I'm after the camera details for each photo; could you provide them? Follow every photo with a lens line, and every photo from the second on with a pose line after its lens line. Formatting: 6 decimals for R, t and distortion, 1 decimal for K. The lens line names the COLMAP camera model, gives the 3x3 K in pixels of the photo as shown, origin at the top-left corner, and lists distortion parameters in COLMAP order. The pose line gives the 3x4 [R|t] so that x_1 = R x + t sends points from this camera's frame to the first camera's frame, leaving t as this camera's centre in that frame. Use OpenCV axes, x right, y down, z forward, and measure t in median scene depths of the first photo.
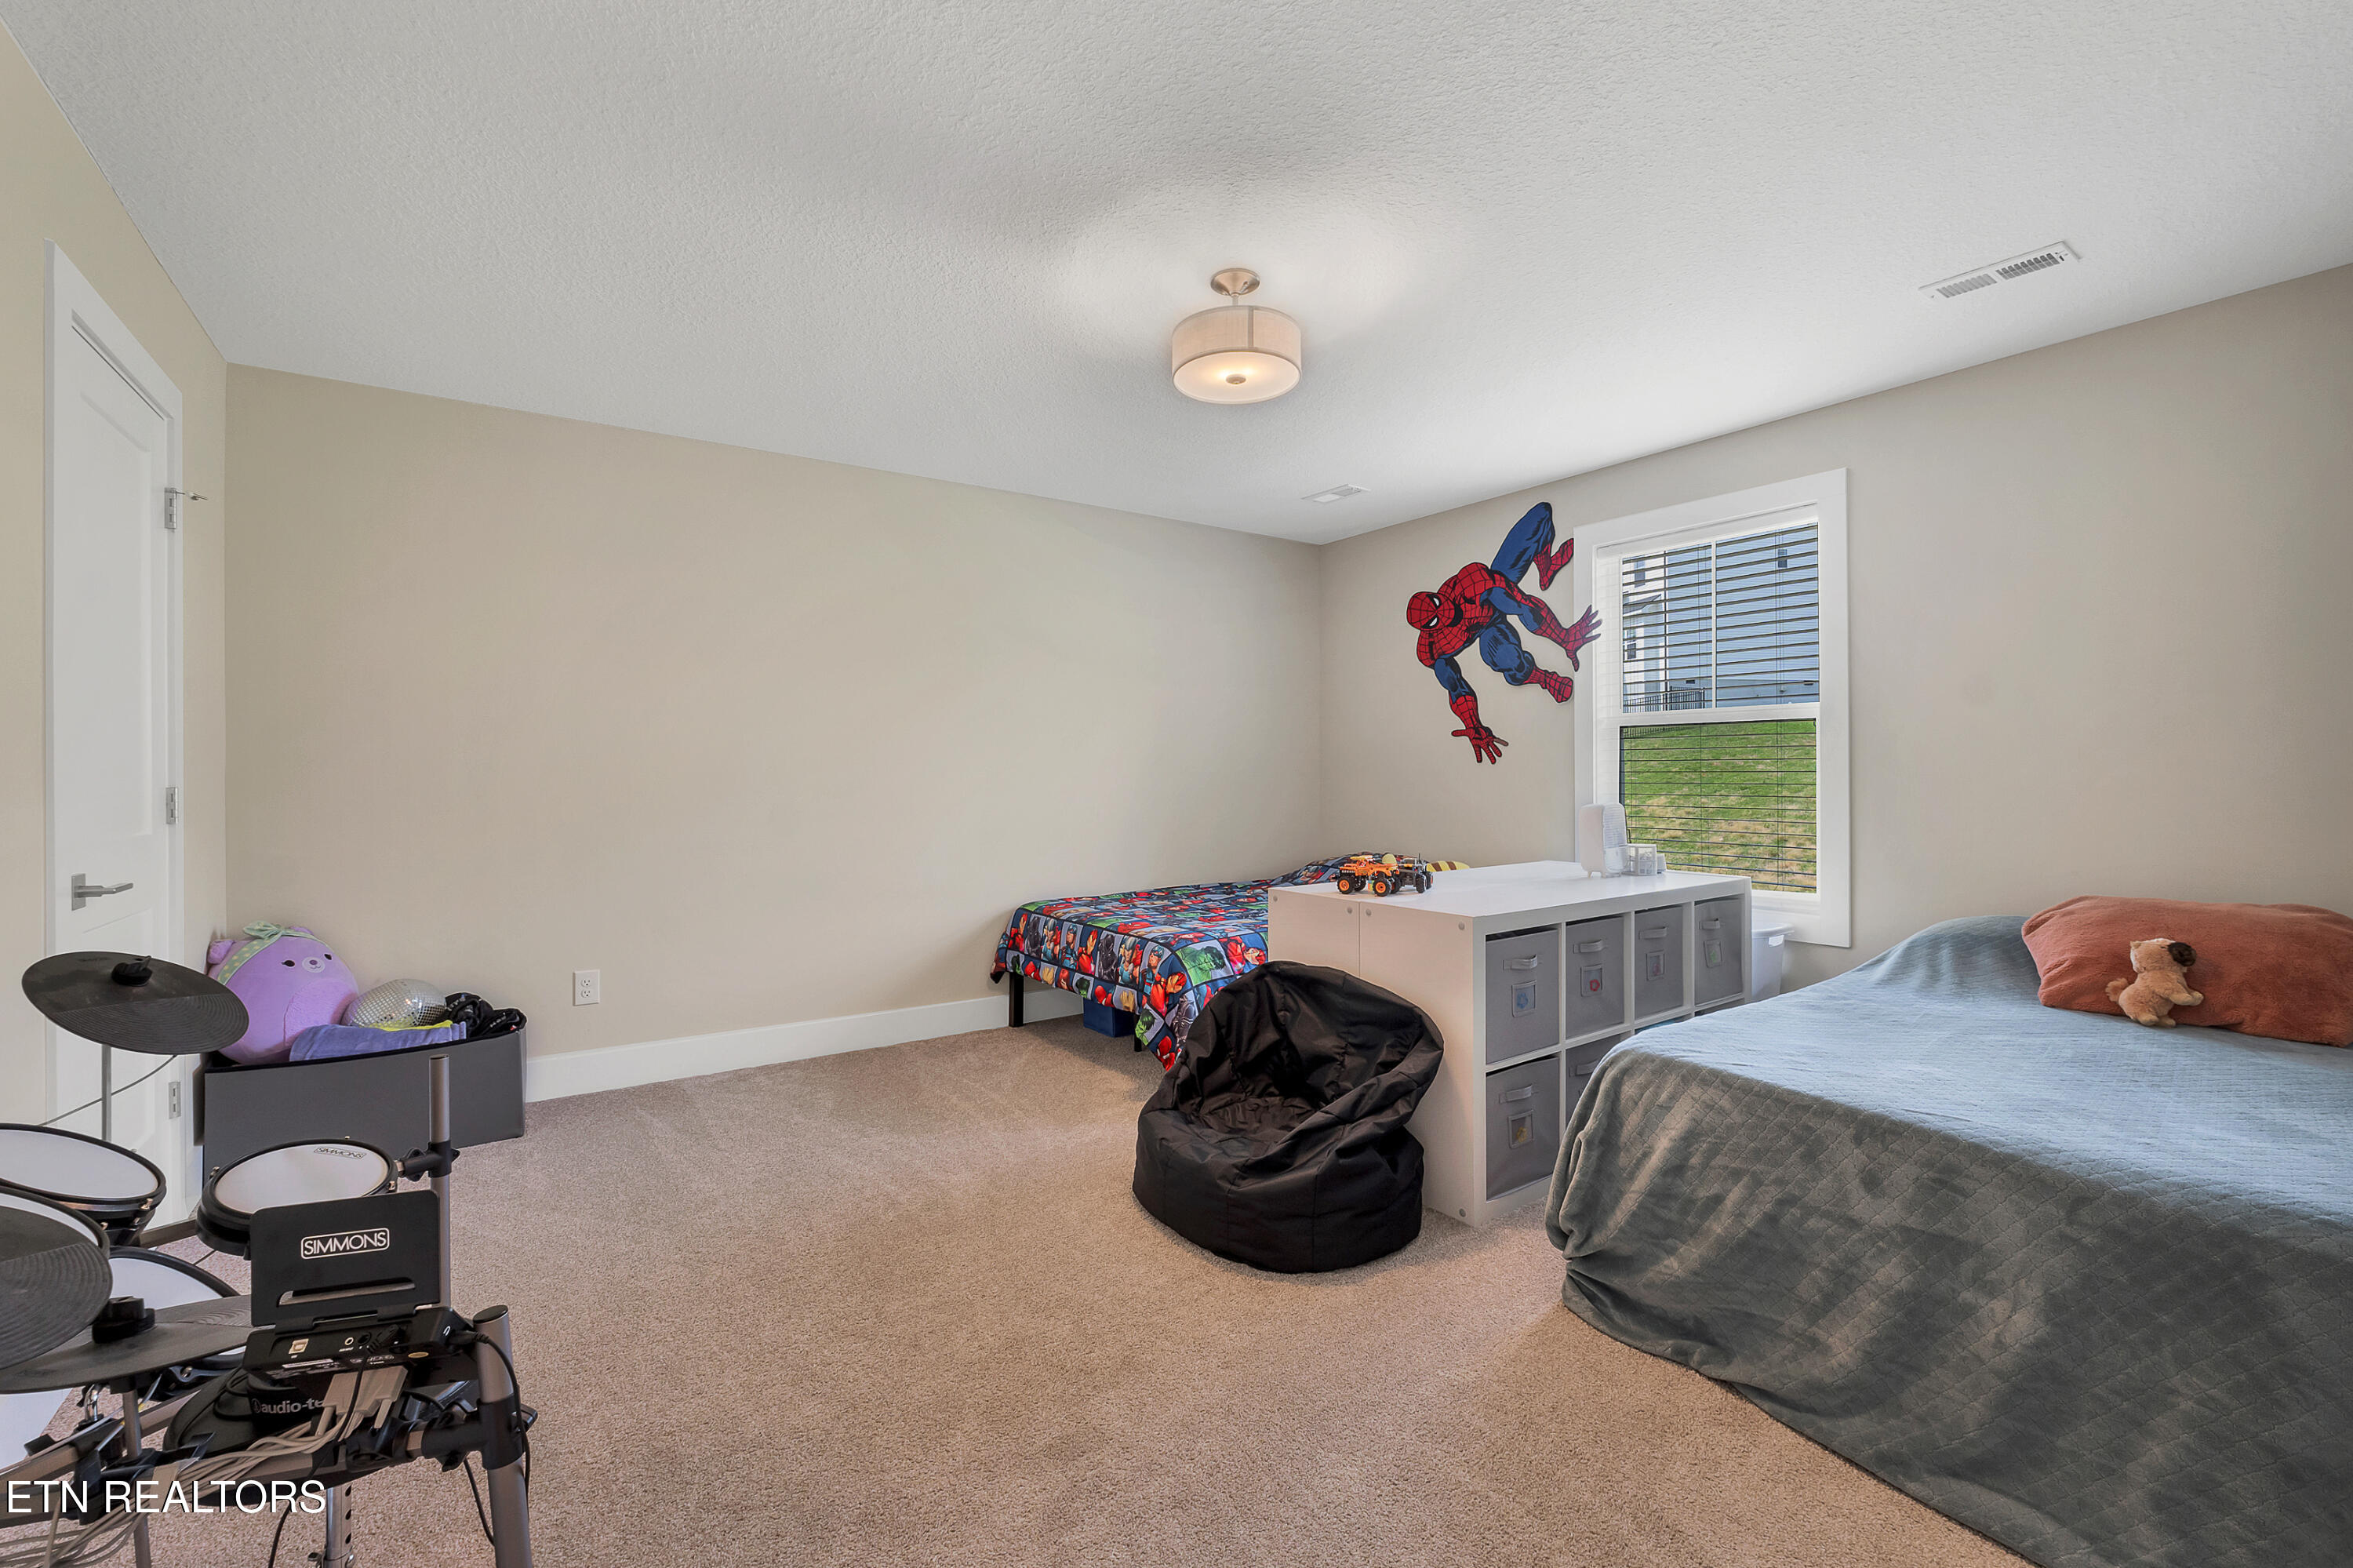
lens RADIAL K [[998.2, 0, 1167.7], [0, 998.2, 771.3], [0, 0, 1]] dist [-0.019786, -0.000455]
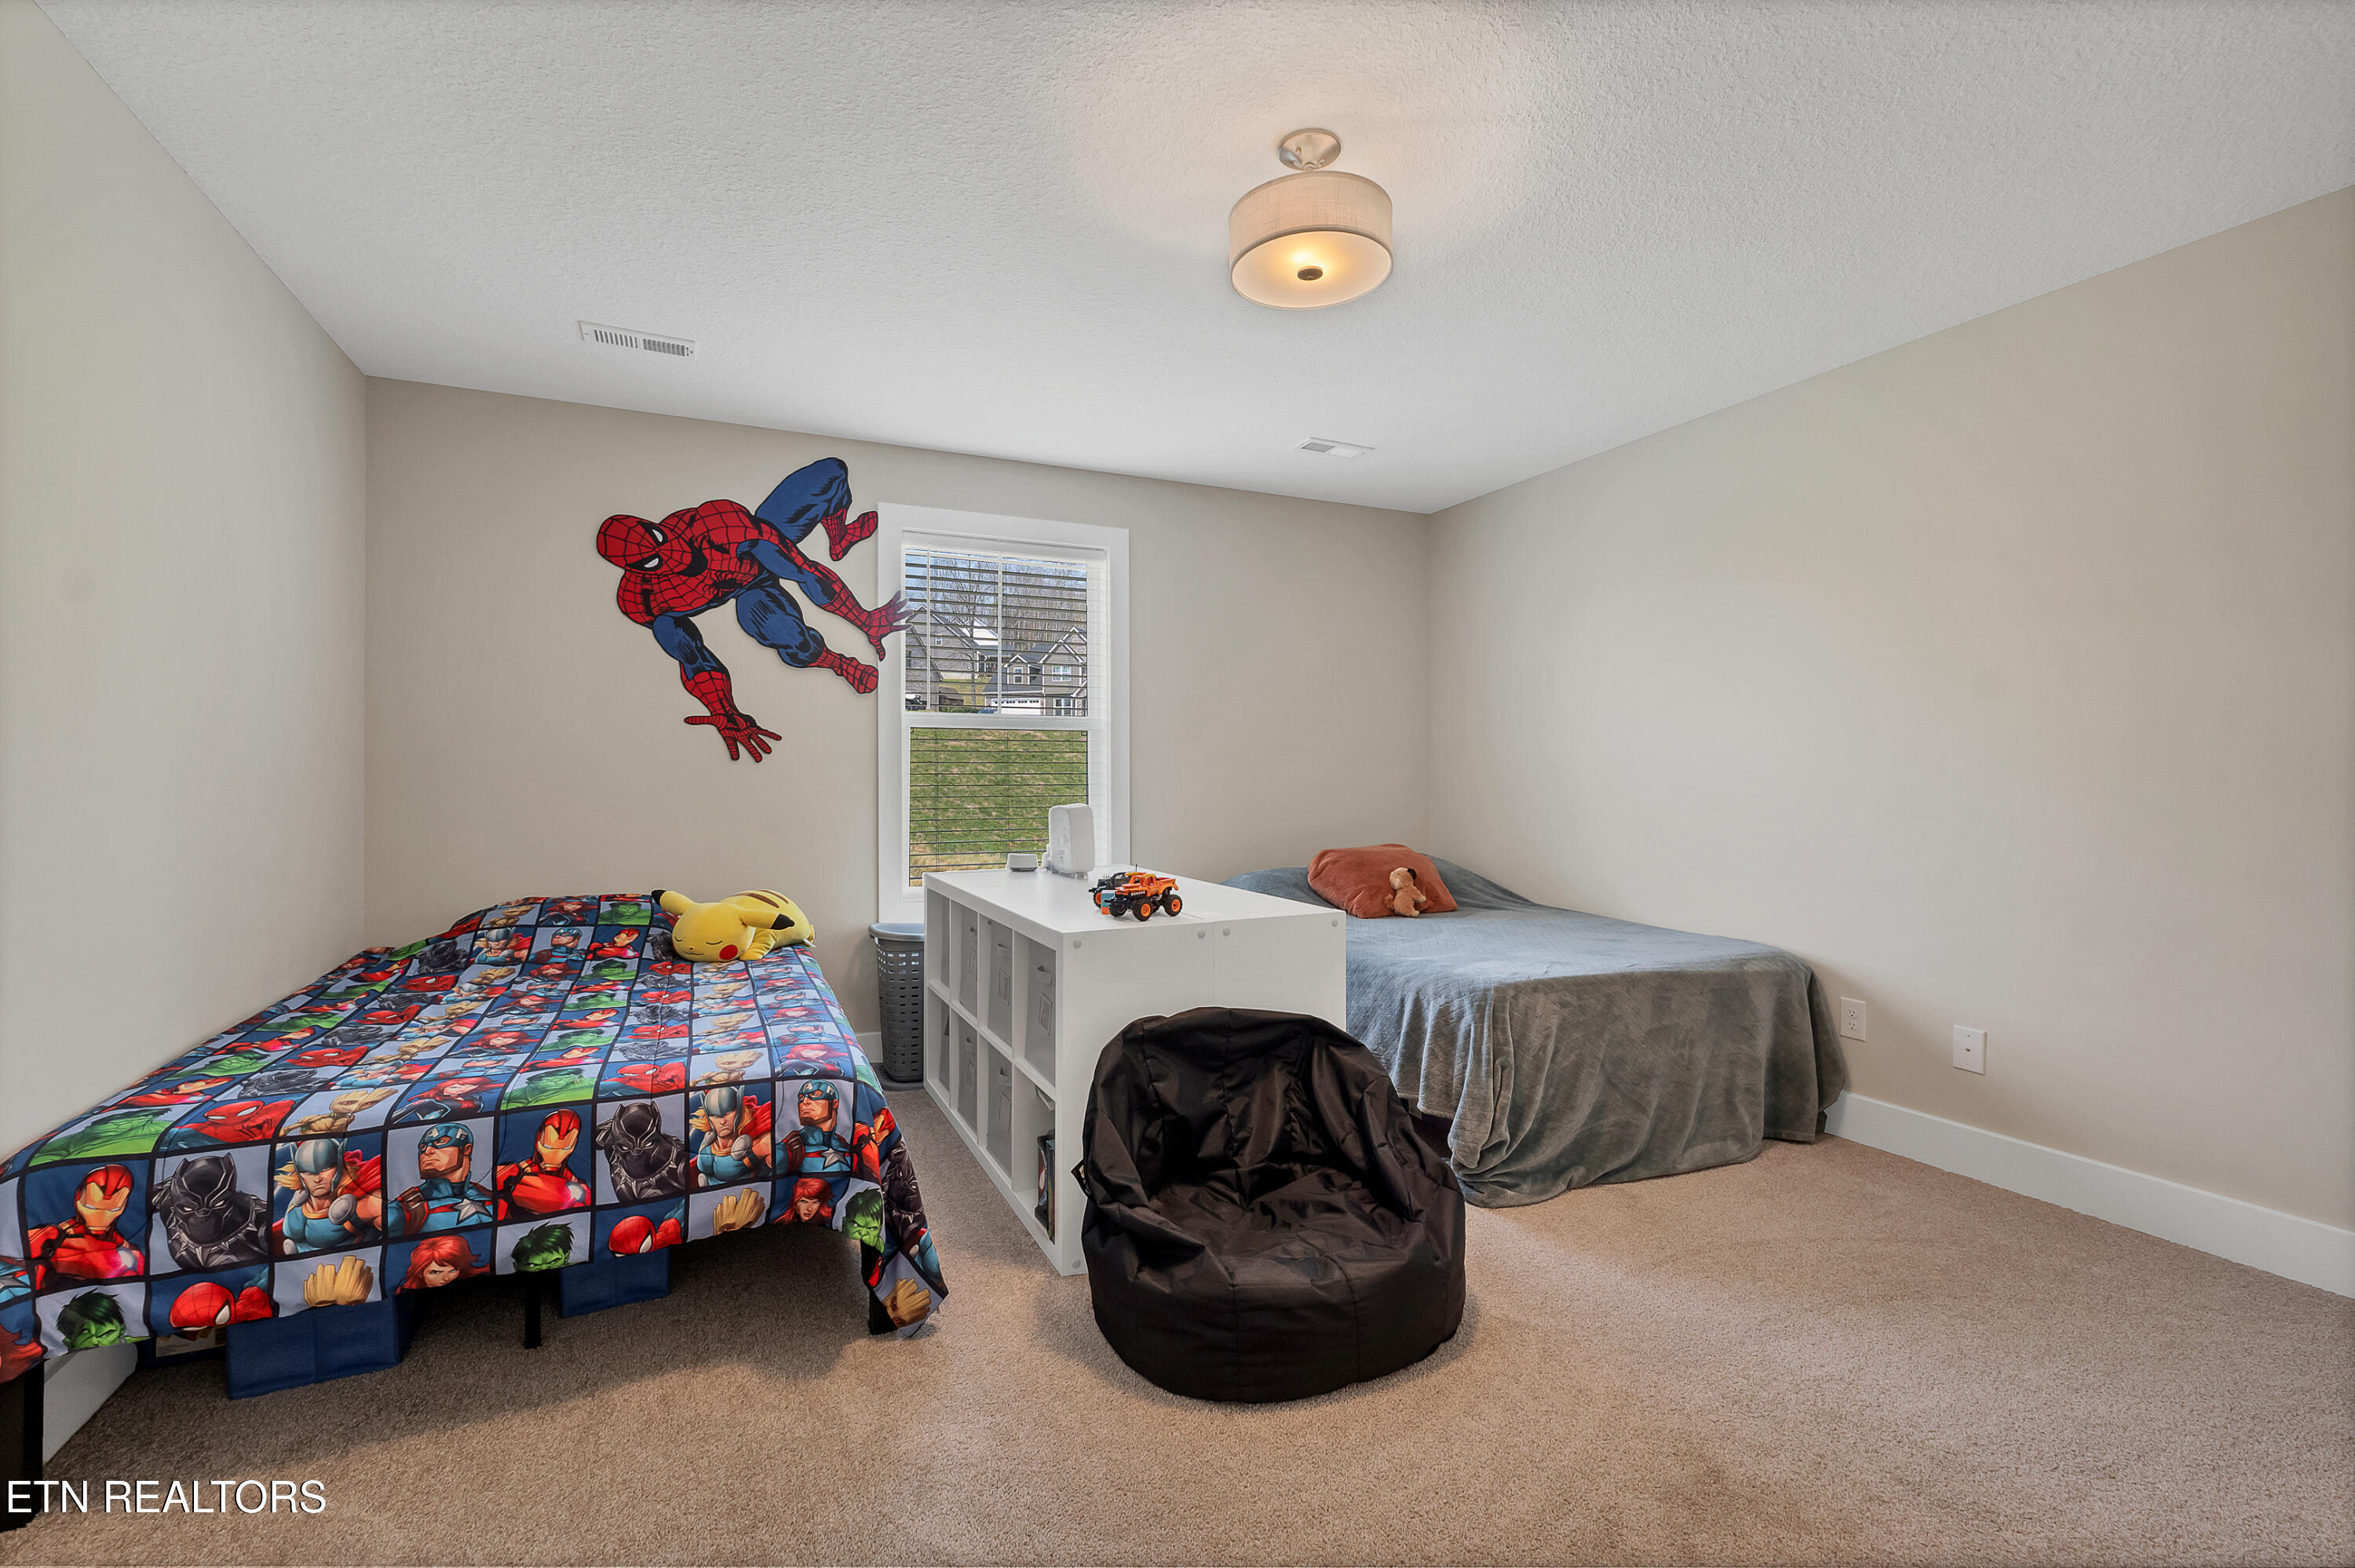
lens RADIAL K [[998.8, 0, 1168.5], [0, 998.8, 786.5], [0, 0, 1]] dist [-0.019786, -0.000455]
pose [[0.158920, -0.010674, 0.987234, -0.417711], [-0.001999, 0.999936, 0.011134, 0.002457], [-0.987289, -0.003743, 0.158889, 0.568968]]
